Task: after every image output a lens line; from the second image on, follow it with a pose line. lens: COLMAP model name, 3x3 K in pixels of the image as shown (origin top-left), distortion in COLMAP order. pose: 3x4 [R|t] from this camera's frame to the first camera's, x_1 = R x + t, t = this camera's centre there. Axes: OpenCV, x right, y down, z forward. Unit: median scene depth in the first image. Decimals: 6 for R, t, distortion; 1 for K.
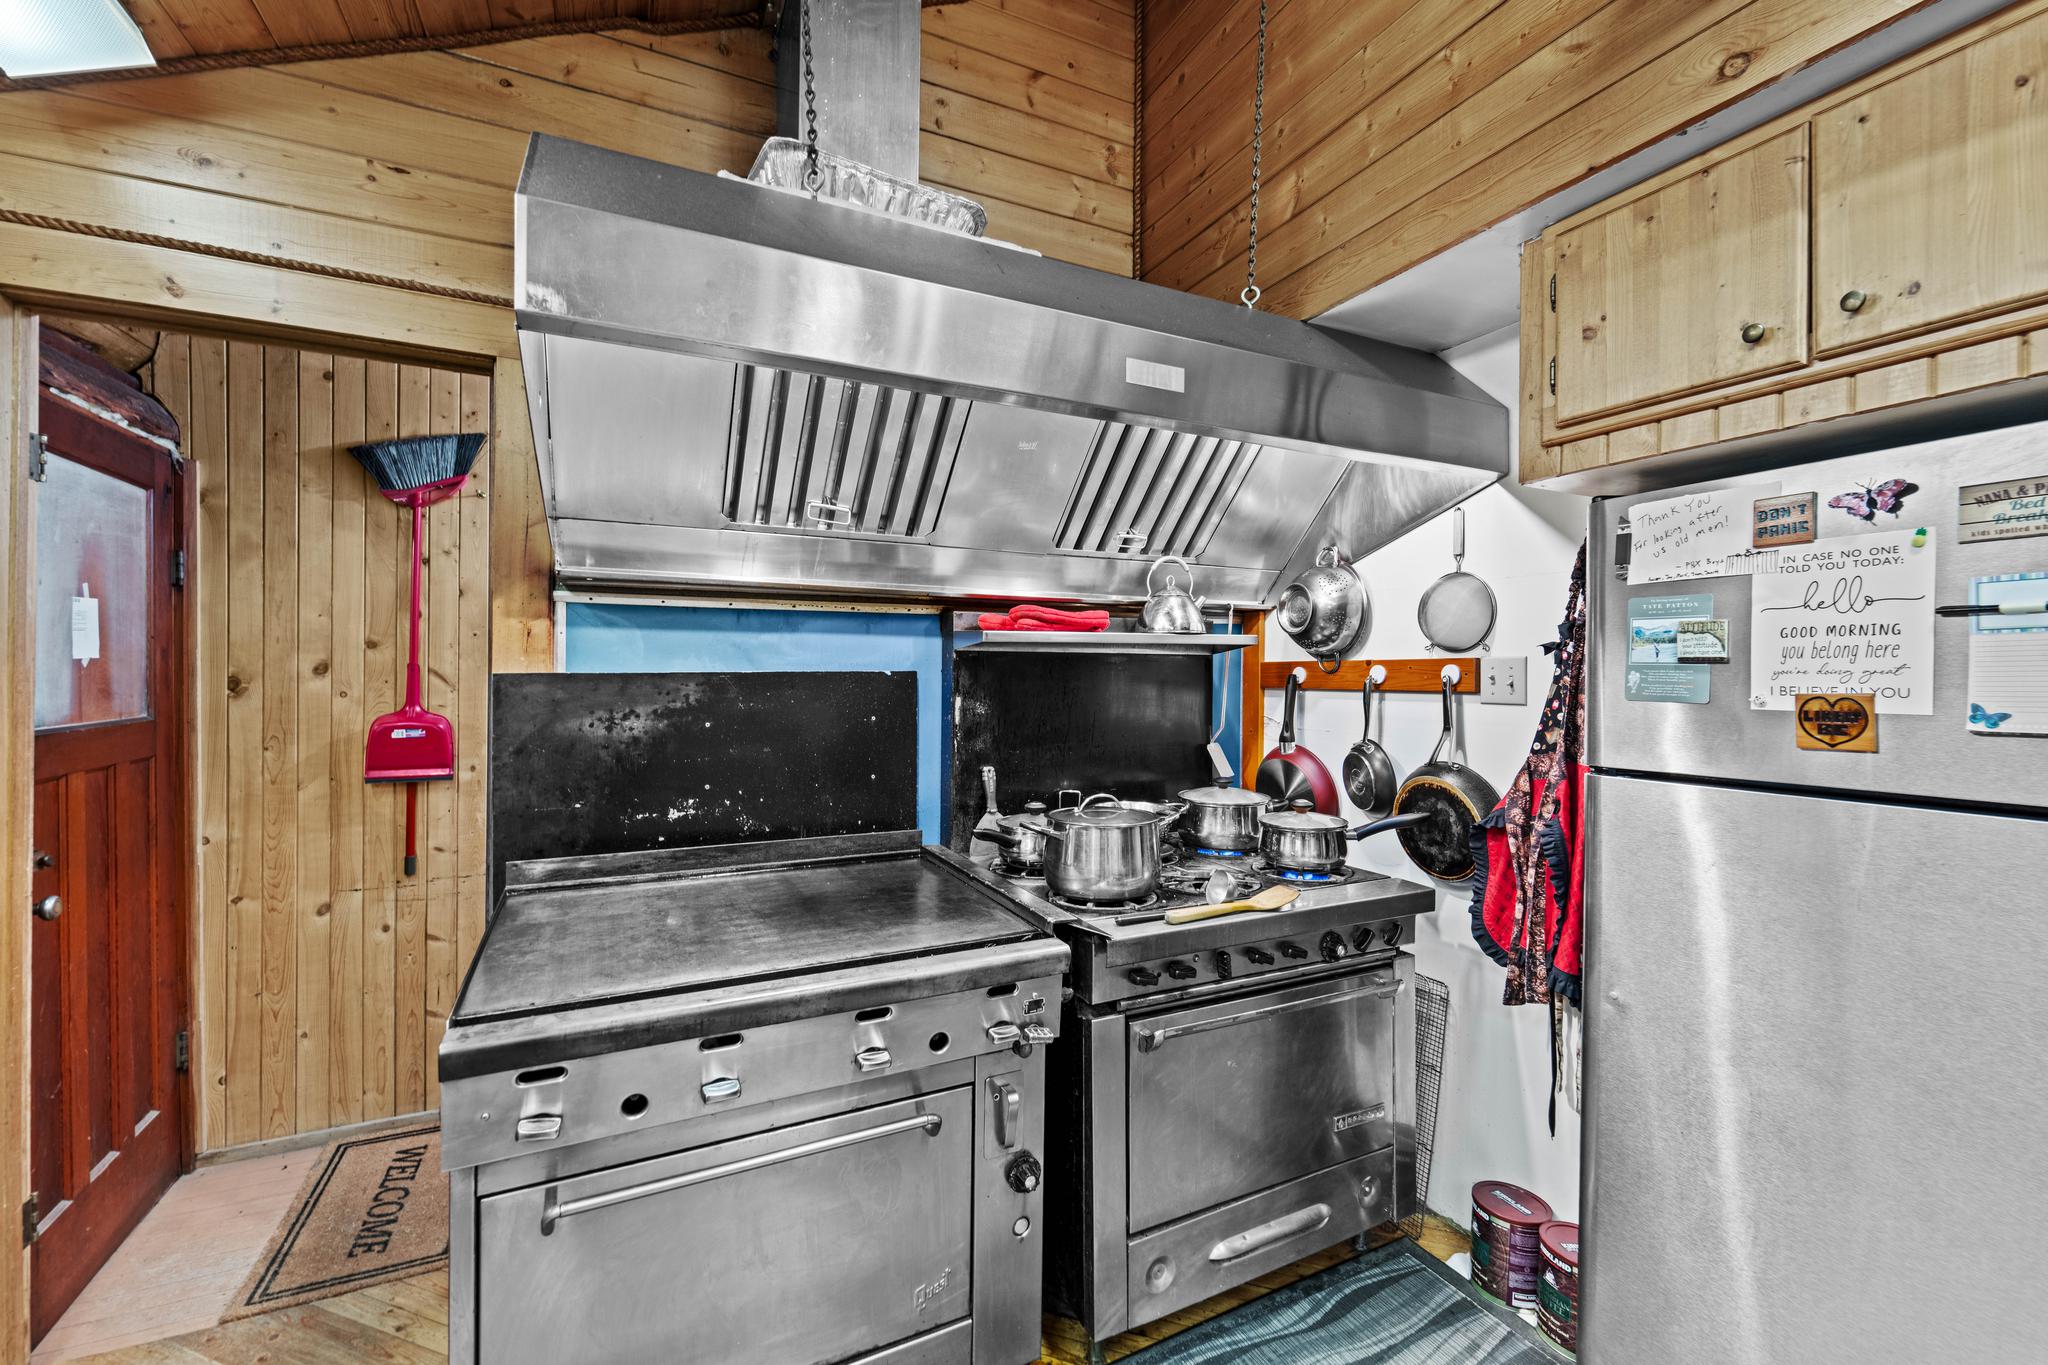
lens RADIAL K [[834.4, 0, 1018.3], [0, 834.4, 672.2], [0, 0, 1]] dist [0.000856, -0.000372]
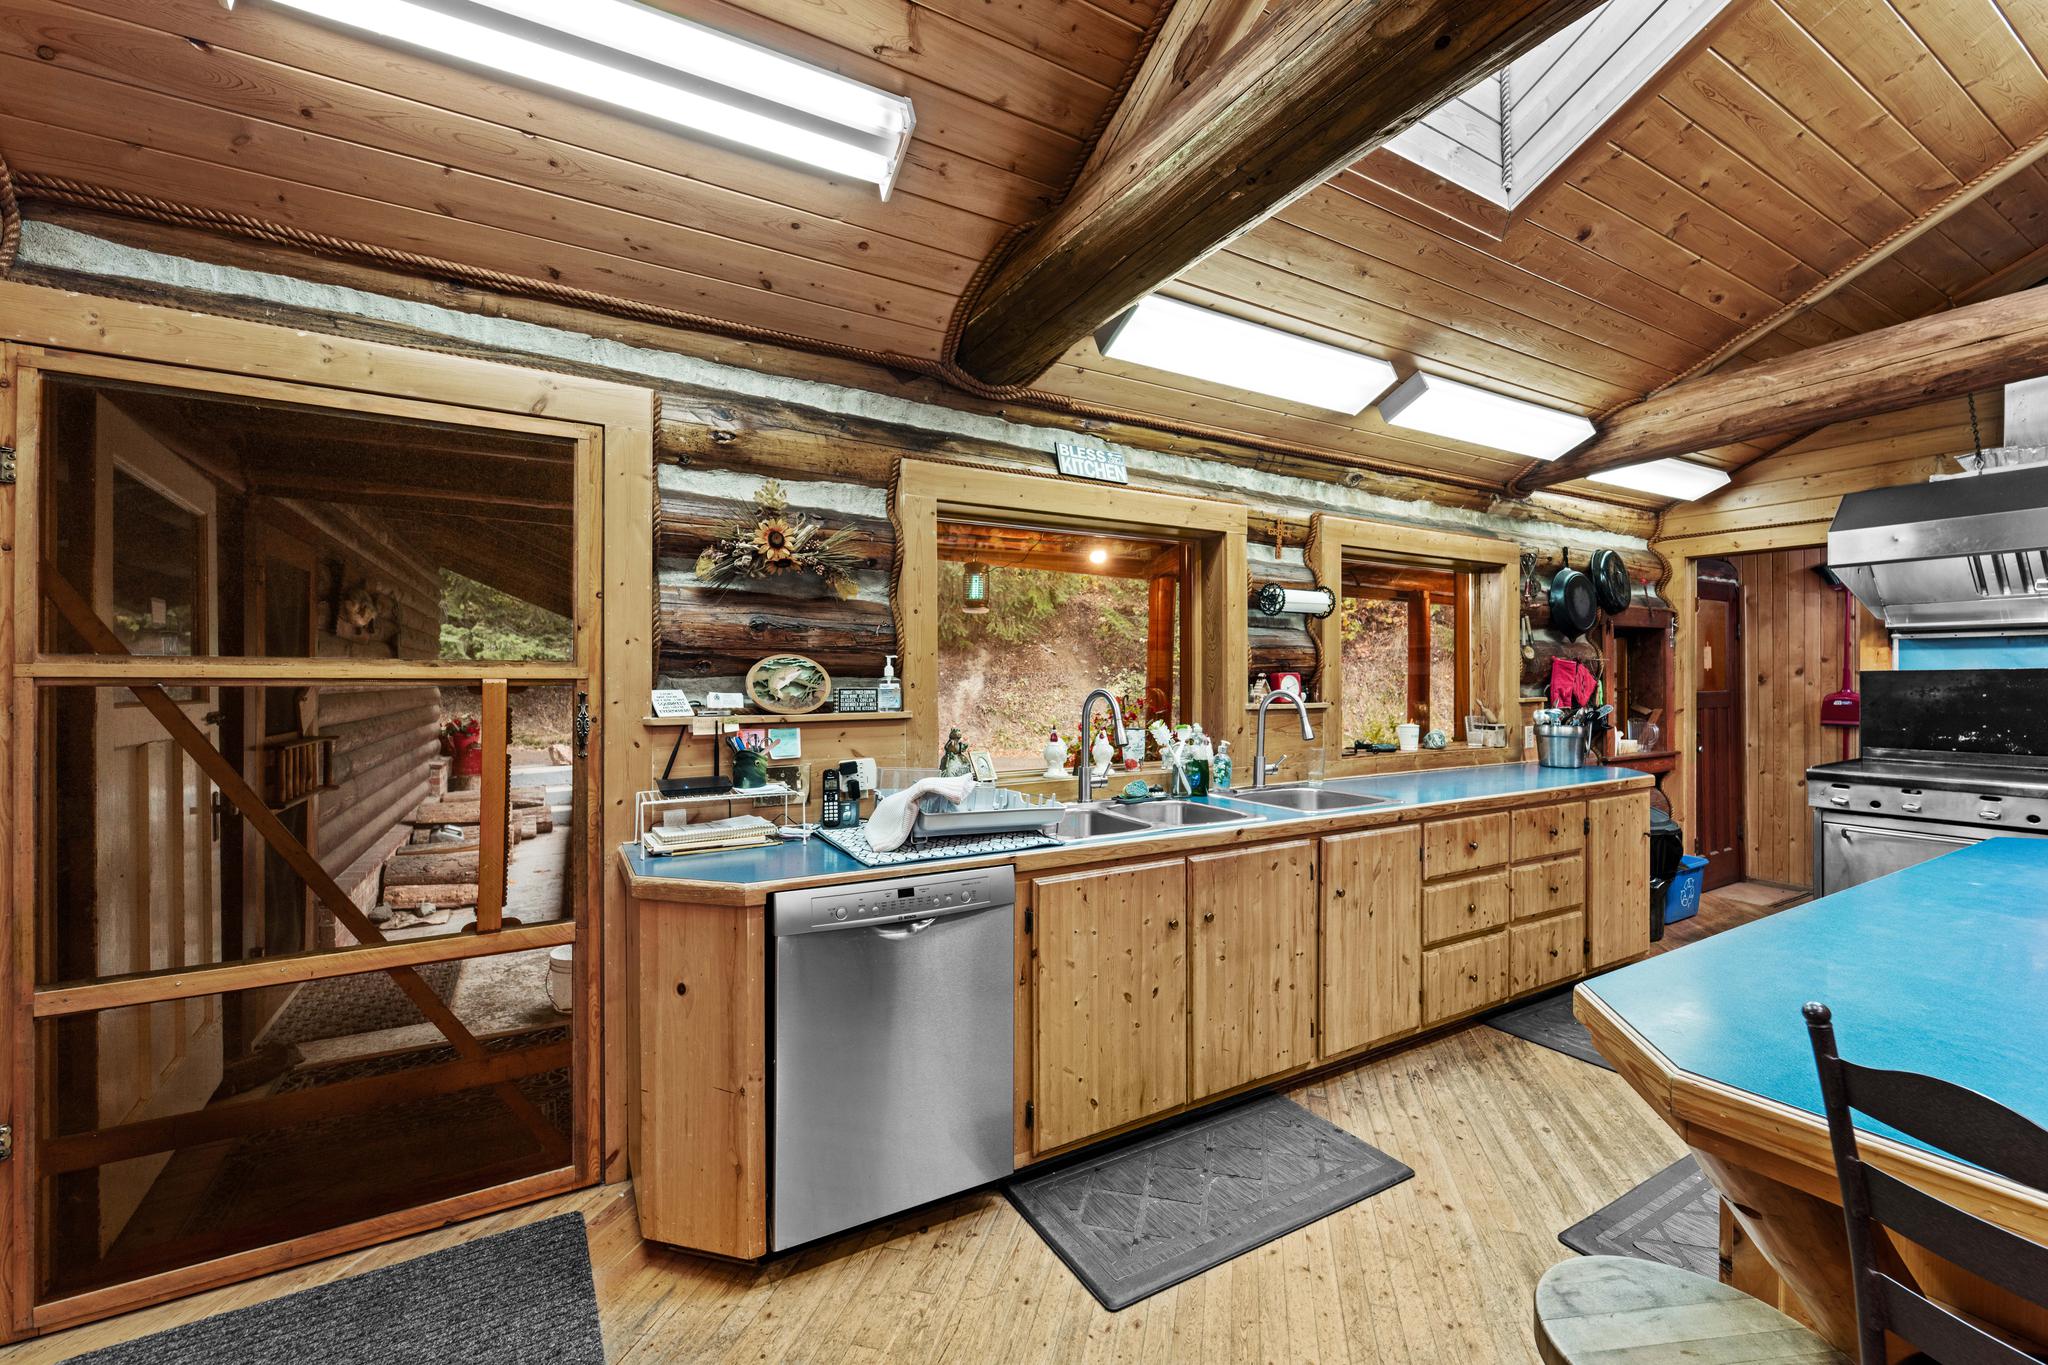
lens RADIAL K [[834.4, 0, 1025.4], [0, 834.4, 677.1], [0, 0, 1]] dist [0.000856, -0.000372]
pose [[0.078694, -0.009466, -0.996854, 1.189881], [-0.003157, 0.999948, -0.009745, 0.037774], [0.996894, 0.003914, 0.078660, -1.196770]]
